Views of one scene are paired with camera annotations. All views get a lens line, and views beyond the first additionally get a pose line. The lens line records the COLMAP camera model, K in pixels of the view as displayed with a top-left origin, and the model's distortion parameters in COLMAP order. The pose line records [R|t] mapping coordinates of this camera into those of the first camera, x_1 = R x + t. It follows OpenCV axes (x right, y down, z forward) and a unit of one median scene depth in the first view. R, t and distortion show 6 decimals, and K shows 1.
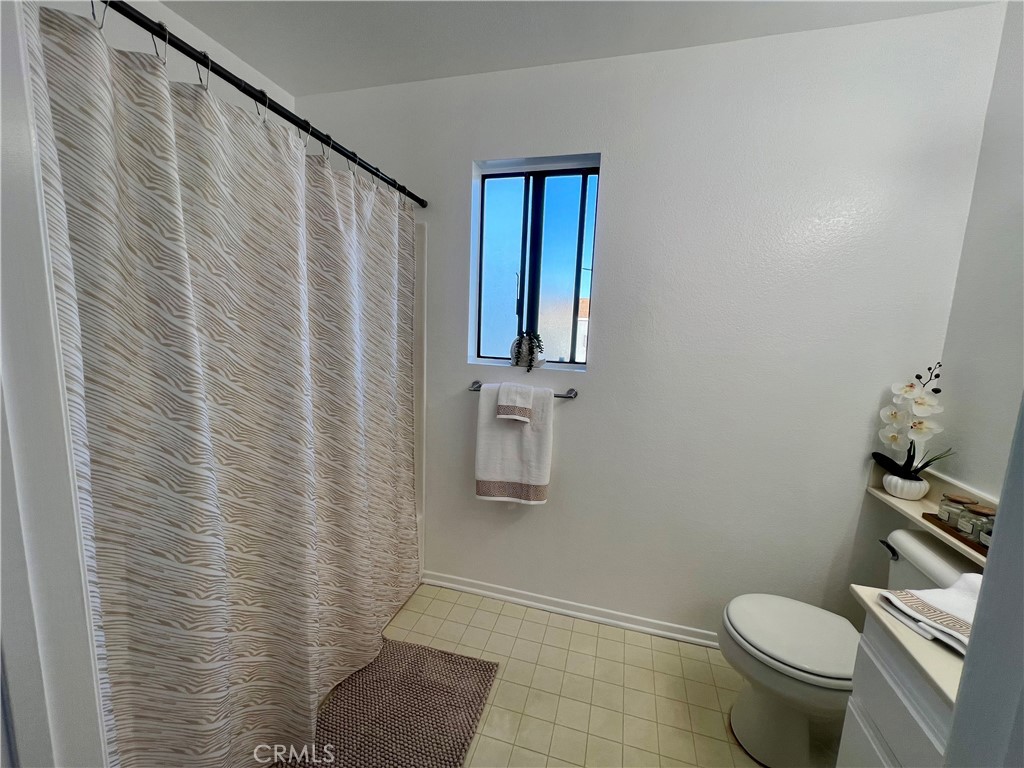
lens RADIAL K [[409.0, 0, 507.0], [0, 409.0, 383.5], [0, 0, 1]] dist [-0.003998, 0.000098]
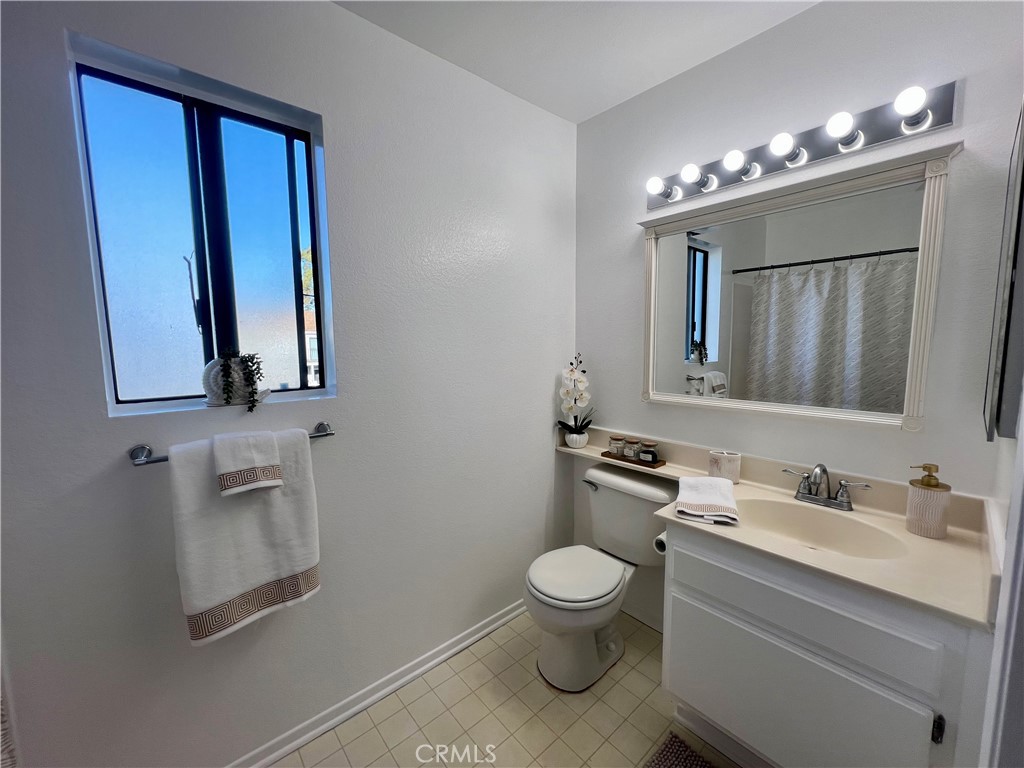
lens RADIAL K [[409.0, 0, 510.9], [0, 409.0, 381.4], [0, 0, 1]] dist [-0.003998, 0.000098]
pose [[0.537765, -0.126429, 0.833562, -0.276471], [0.144684, 0.987864, 0.056491, -0.055047], [-0.830588, 0.090224, 0.549530, 0.303048]]
